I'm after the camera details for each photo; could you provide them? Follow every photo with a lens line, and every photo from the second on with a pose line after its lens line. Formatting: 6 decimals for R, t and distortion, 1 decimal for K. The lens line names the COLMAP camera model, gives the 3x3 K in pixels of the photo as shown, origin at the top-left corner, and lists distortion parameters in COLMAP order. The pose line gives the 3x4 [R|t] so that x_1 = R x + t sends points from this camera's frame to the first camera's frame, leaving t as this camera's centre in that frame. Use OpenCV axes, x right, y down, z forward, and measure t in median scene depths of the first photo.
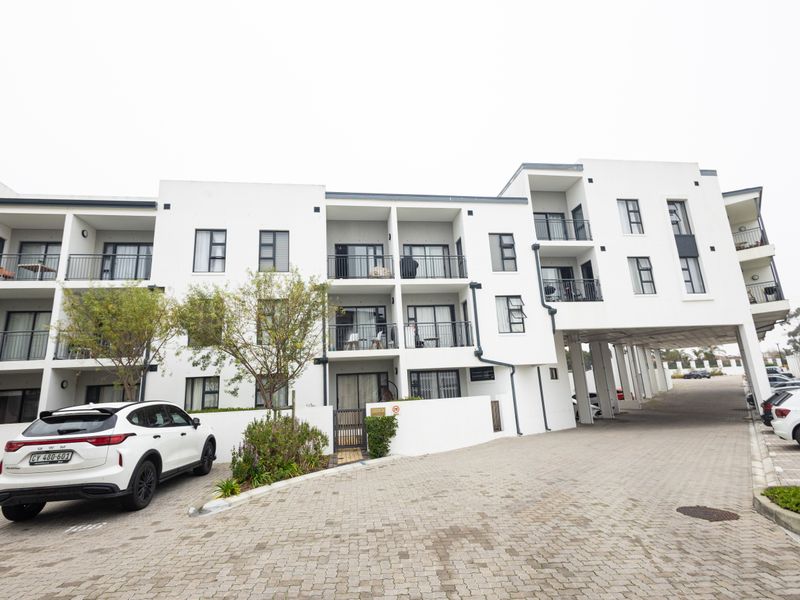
lens RADIAL K [[411.2, 0, 398.1], [0, 411.2, 301.2], [0, 0, 1]] dist [0.006088, -0.000364]
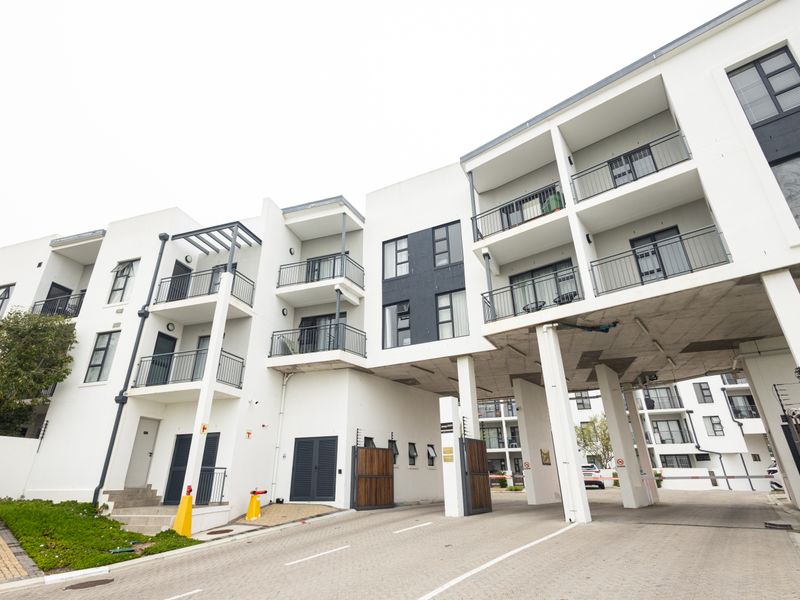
lens RADIAL K [[411.2, 0, 398.1], [0, 411.2, 301.2], [0, 0, 1]] dist [0.006088, -0.000364]
pose [[0.893250, -0.142955, -0.426225, -0.152869], [0.068760, 0.980384, -0.184715, -0.295681], [0.444270, 0.135689, 0.885558, -1.525290]]
